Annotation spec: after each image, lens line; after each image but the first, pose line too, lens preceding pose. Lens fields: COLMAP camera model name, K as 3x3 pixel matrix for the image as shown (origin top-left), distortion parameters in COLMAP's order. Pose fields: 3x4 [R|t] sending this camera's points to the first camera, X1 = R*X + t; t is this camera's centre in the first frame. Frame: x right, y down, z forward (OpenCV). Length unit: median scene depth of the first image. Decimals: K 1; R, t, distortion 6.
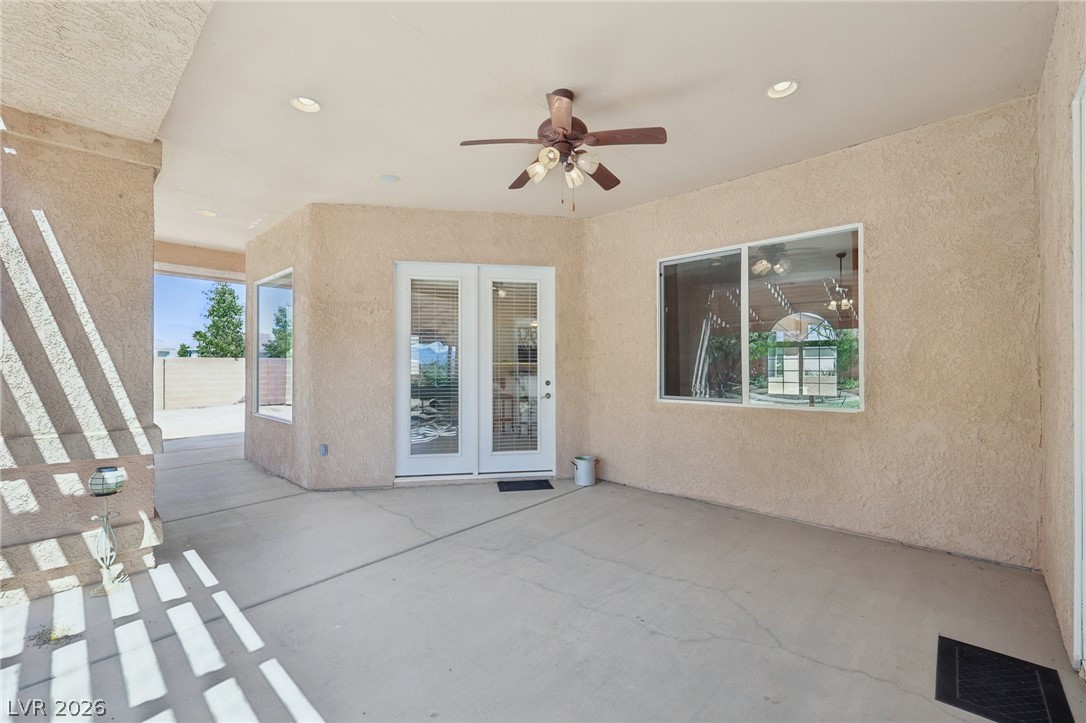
lens RADIAL K [[451.8, 0, 544.2], [0, 451.8, 367.1], [0, 0, 1]] dist [0.000362, 0.000073]
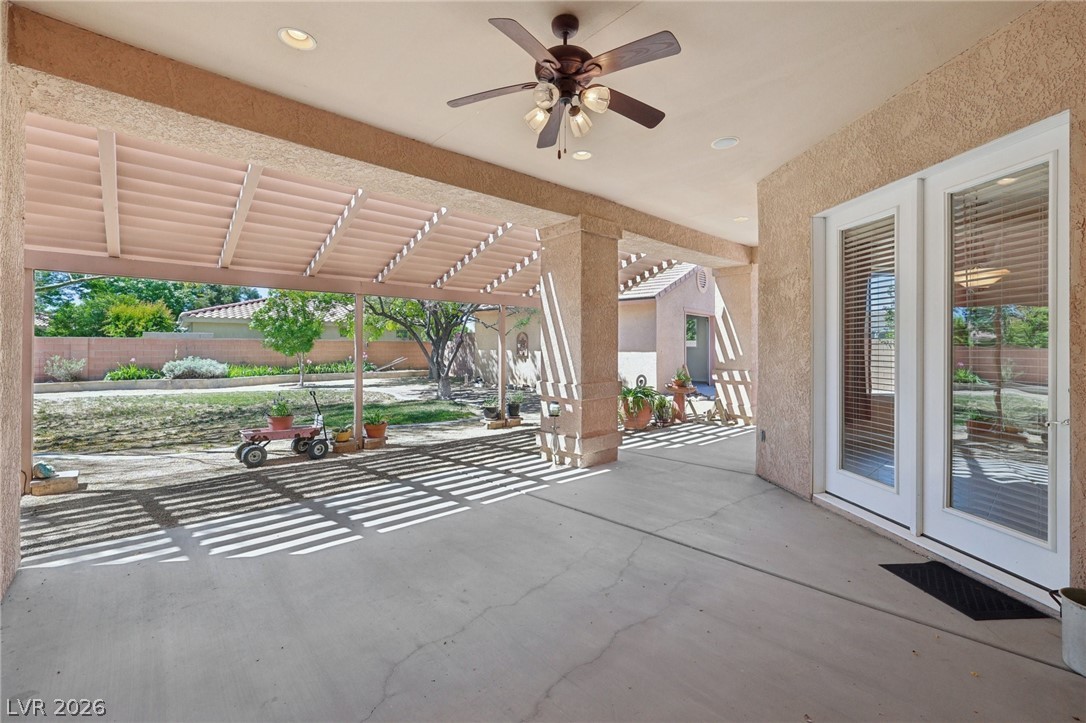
lens RADIAL K [[469.8, 0, 544.9], [0, 469.8, 348.0], [0, 0, 1]] dist [0.000086, 0.000078]
pose [[-0.083364, 0.004762, -0.996508, 0.529048], [-0.003686, 0.999980, 0.005087, -0.005686], [0.996512, 0.004097, -0.083345, 0.606558]]
